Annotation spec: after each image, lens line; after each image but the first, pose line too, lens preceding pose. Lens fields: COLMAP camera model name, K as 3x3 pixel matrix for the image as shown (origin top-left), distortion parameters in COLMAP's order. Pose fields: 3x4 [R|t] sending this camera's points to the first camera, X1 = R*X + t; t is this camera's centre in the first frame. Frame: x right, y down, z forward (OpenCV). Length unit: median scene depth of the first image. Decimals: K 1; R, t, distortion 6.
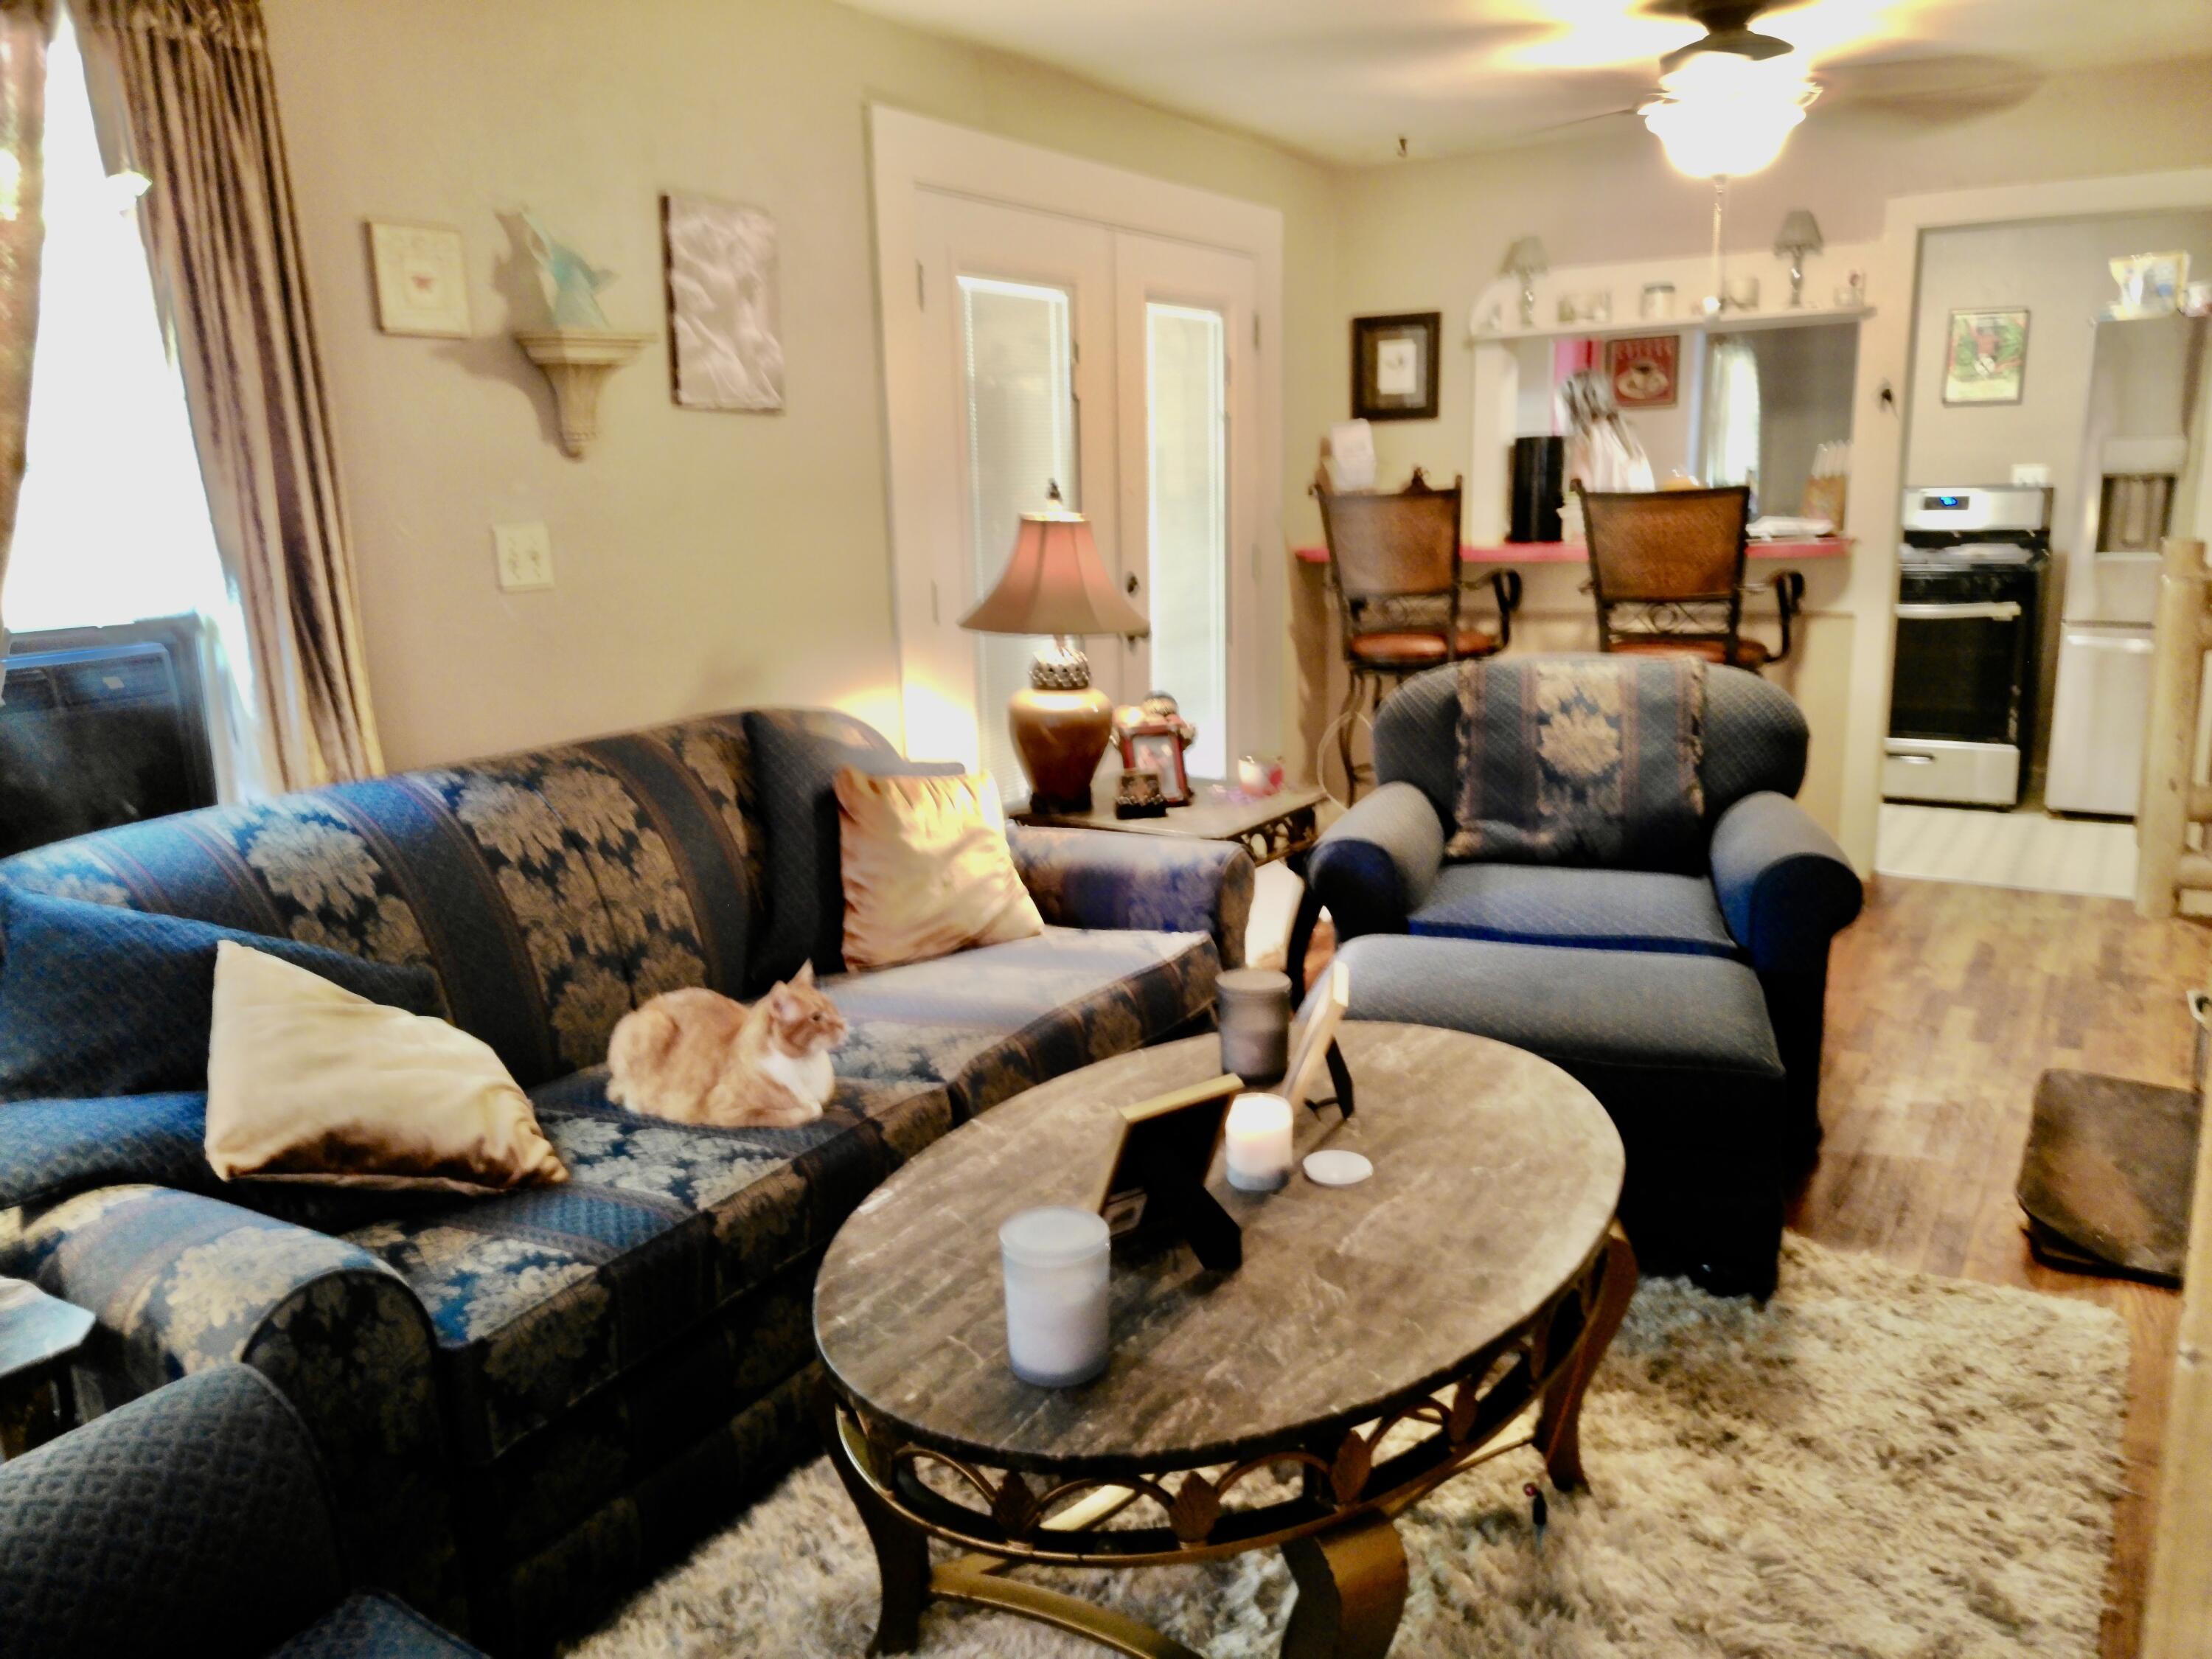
lens RADIAL K [[1660.2, 0, 1106.0], [0, 1660.2, 829.5], [0, 0, 1]] dist [0.114892, -0.156965]
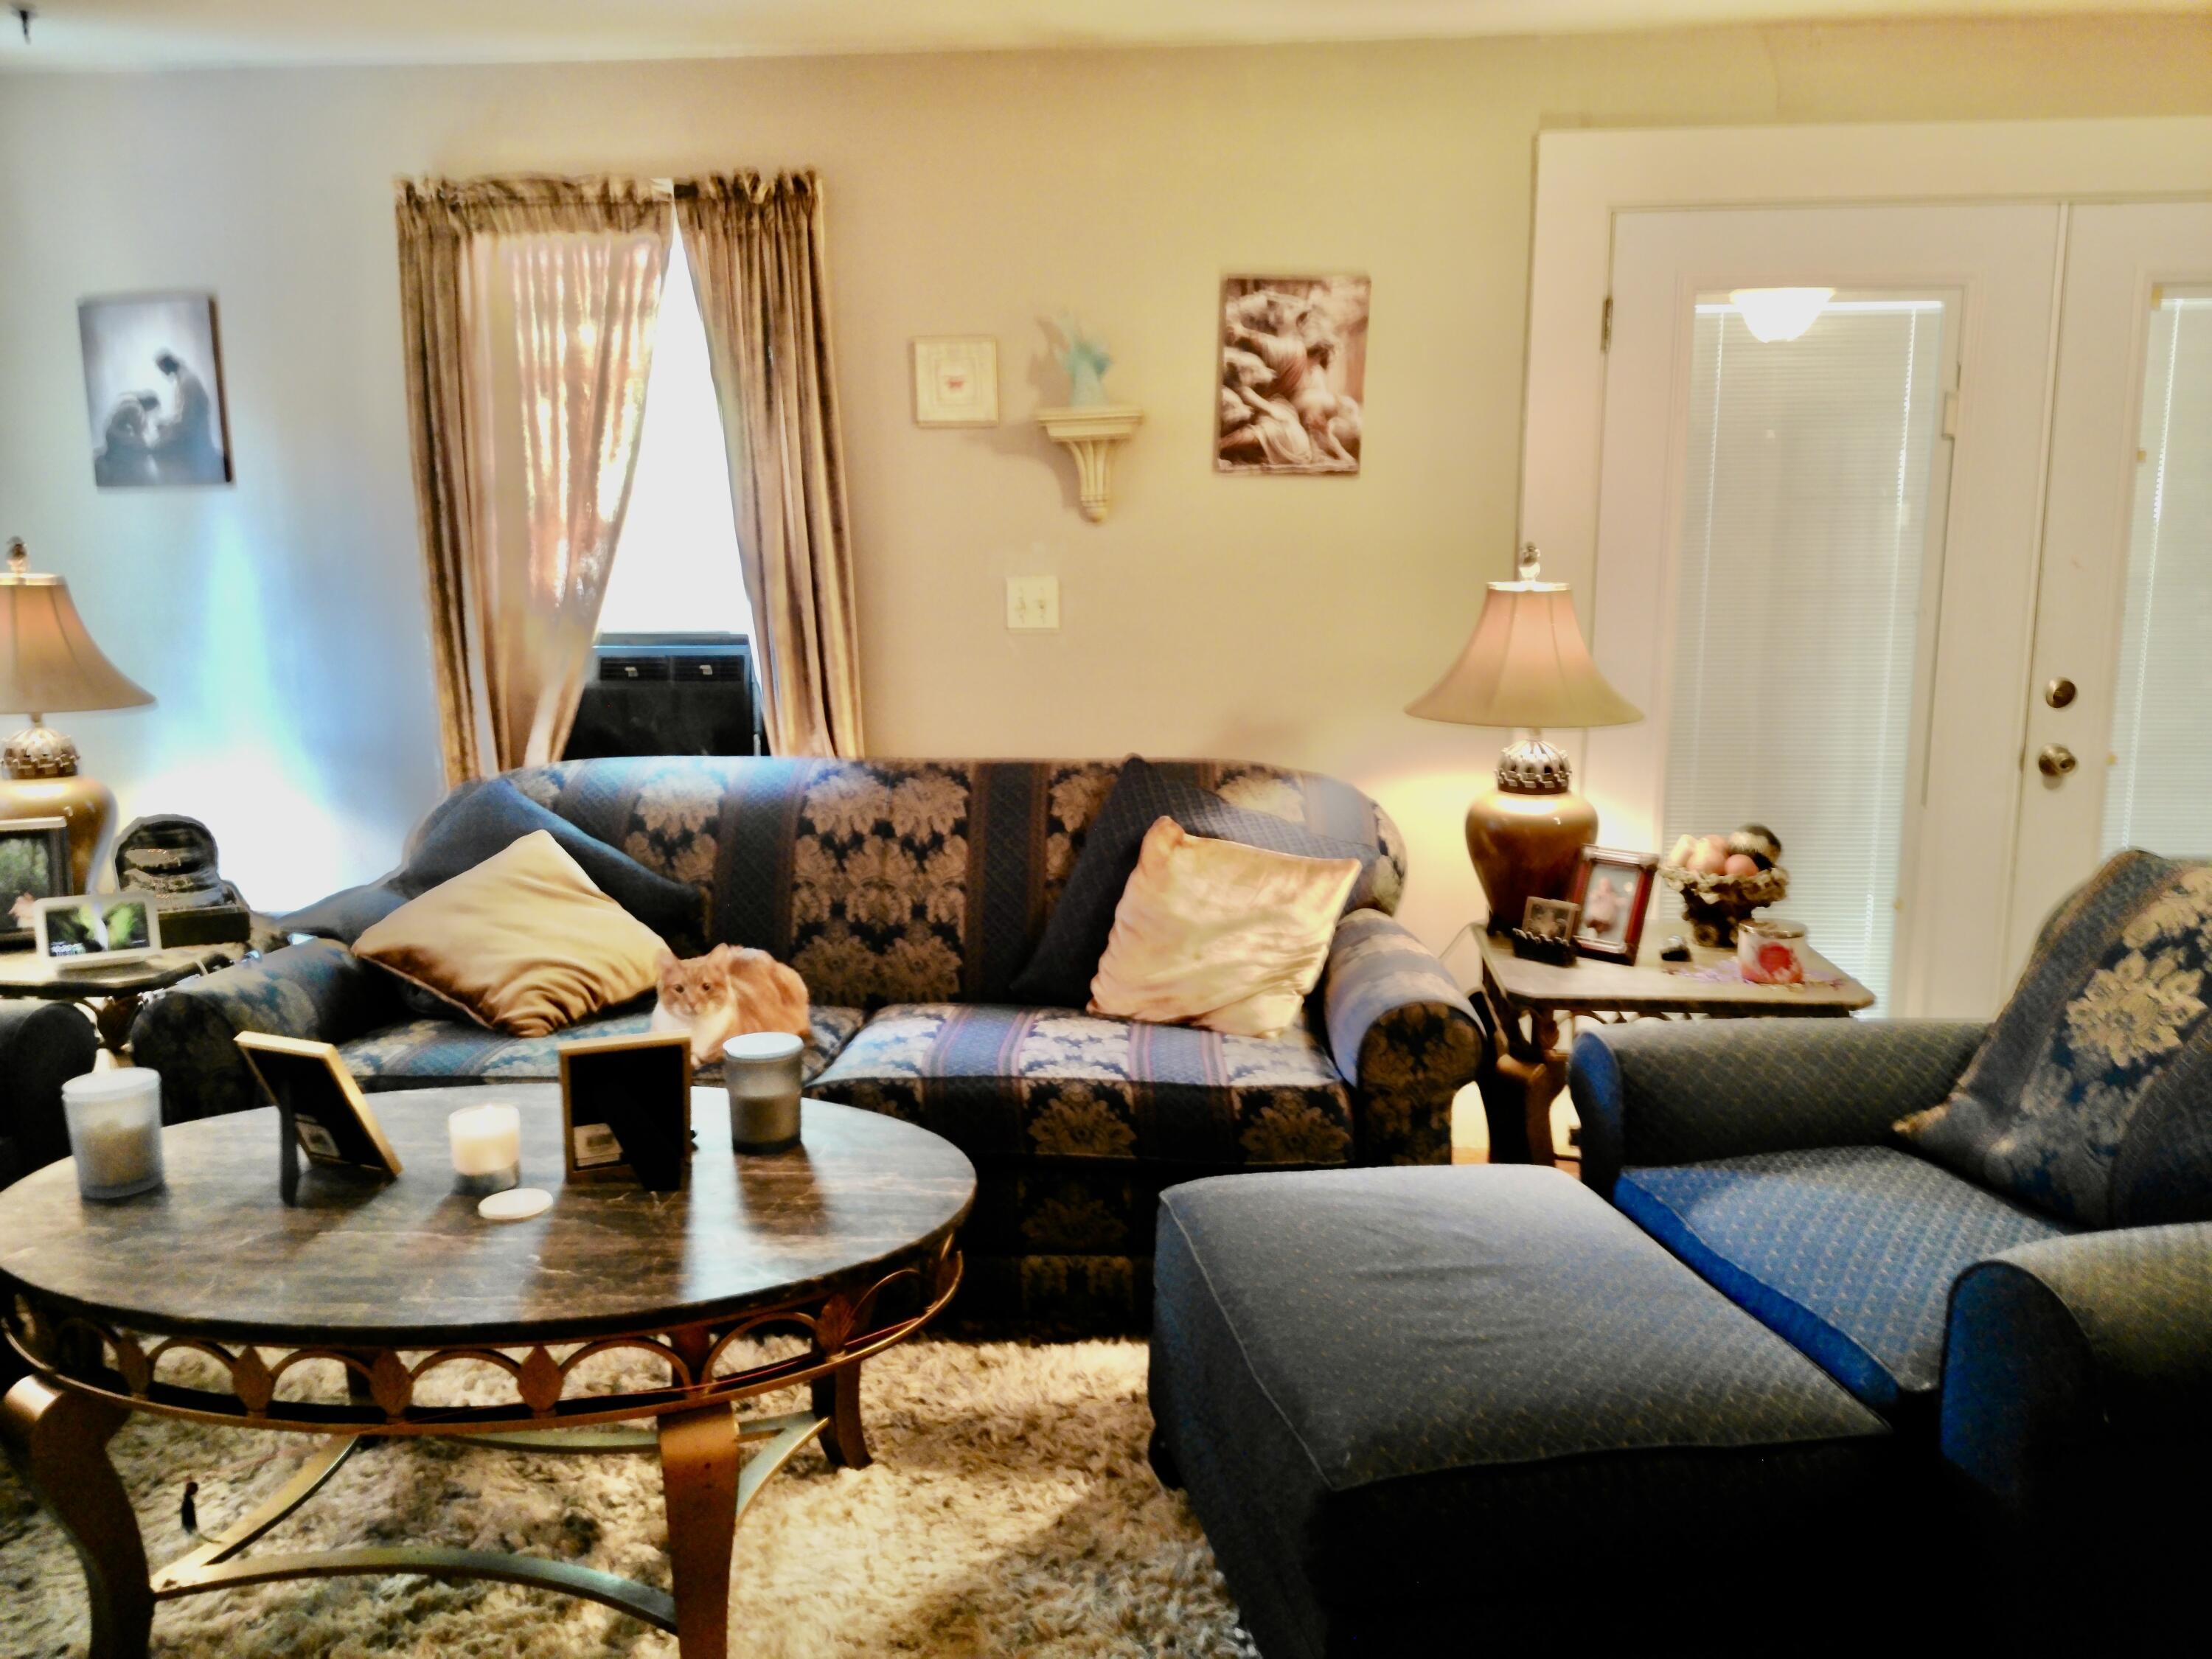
lens RADIAL K [[1660.2, 0, 1106.0], [0, 1660.2, 829.5], [0, 0, 1]] dist [0.114892, -0.156965]
pose [[0.464653, 0.156213, -0.871605, 0.776724], [-0.194908, 0.978218, 0.071415, -0.106784], [0.863776, 0.136699, 0.484979, 0.526445]]
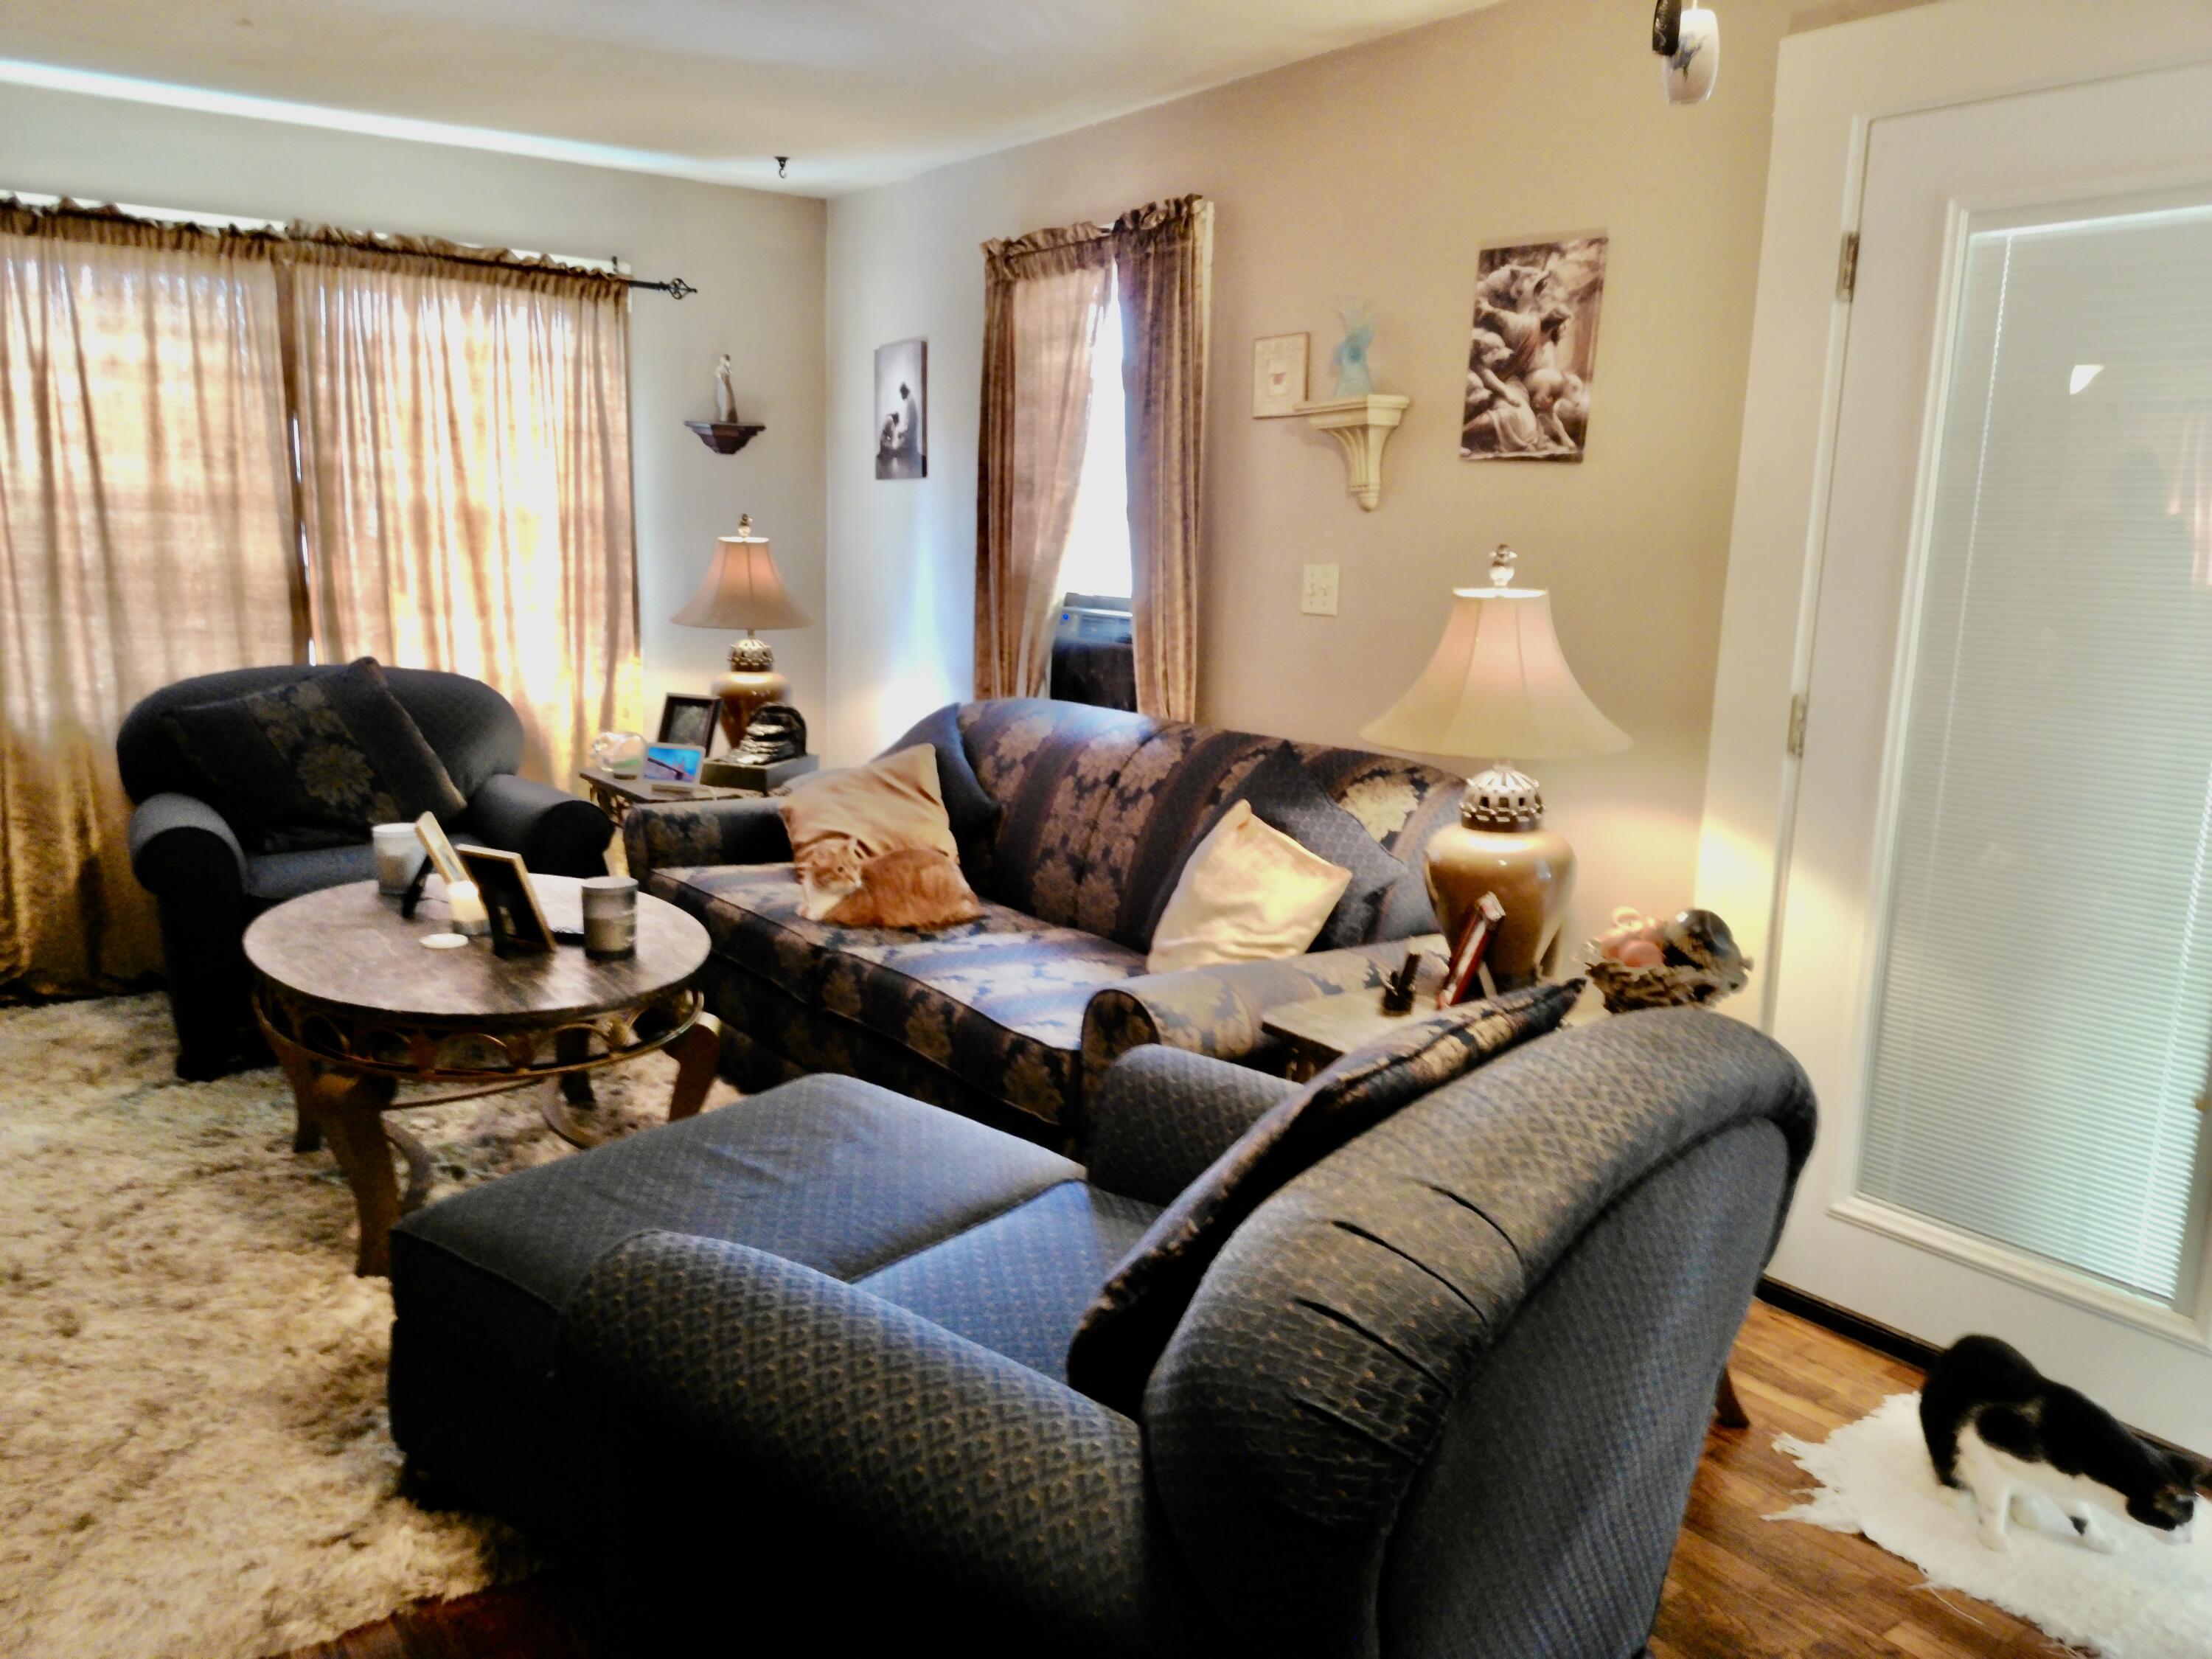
lens RADIAL K [[1653.5, 0, 1118.6], [0, 1653.5, 823.4], [0, 0, 1]] dist [0.116101, -0.138847]
pose [[-0.364816, 0.177891, -0.913928, 0.900843], [-0.215097, 0.938924, 0.268618, -0.314299], [0.905893, 0.294580, -0.304271, 1.367666]]
